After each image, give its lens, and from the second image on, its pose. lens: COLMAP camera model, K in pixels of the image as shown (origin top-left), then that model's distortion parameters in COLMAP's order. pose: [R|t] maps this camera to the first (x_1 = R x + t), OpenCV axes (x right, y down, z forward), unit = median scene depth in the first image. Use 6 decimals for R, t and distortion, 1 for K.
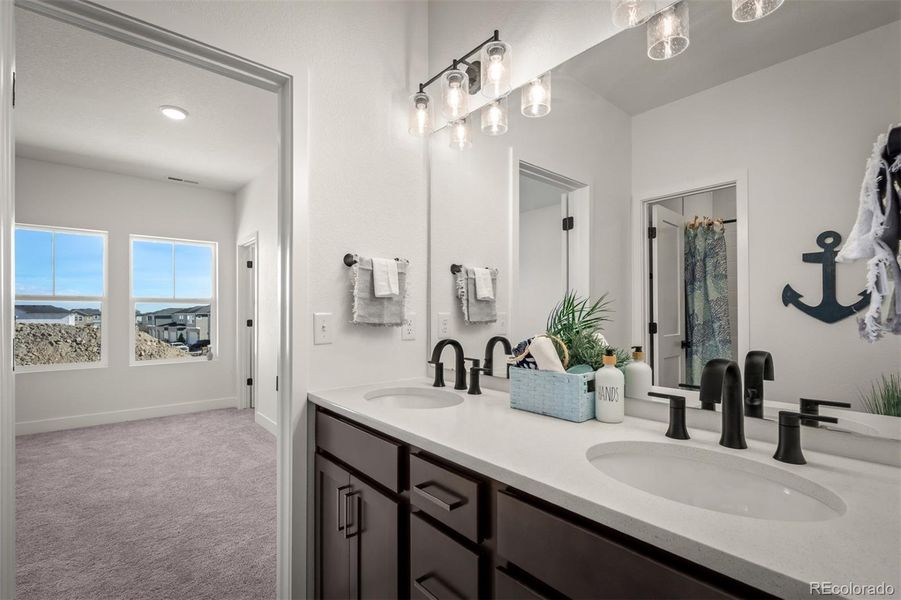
lens RADIAL K [[416.8, 0, 448.0], [0, 416.8, 302.4], [0, 0, 1]] dist [-0.000242, 0.000049]
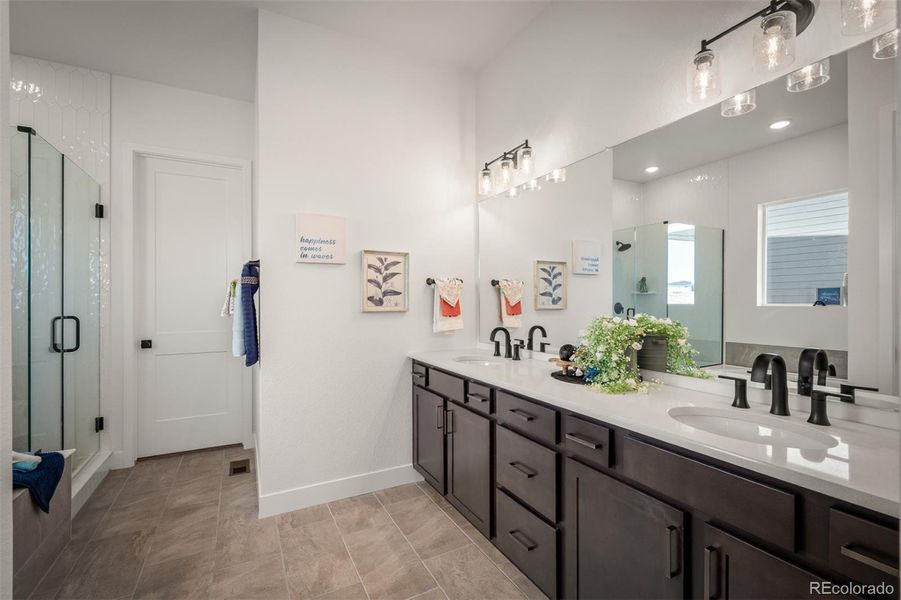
lens RADIAL K [[416.8, 0, 448.0], [0, 416.8, 302.4], [0, 0, 1]] dist [-0.000242, 0.000049]
pose [[0.969895, 0.001770, -0.243516, 0.192818], [0.008114, 0.999183, 0.039580, -0.071783], [0.243387, -0.040364, 0.969089, -0.618003]]
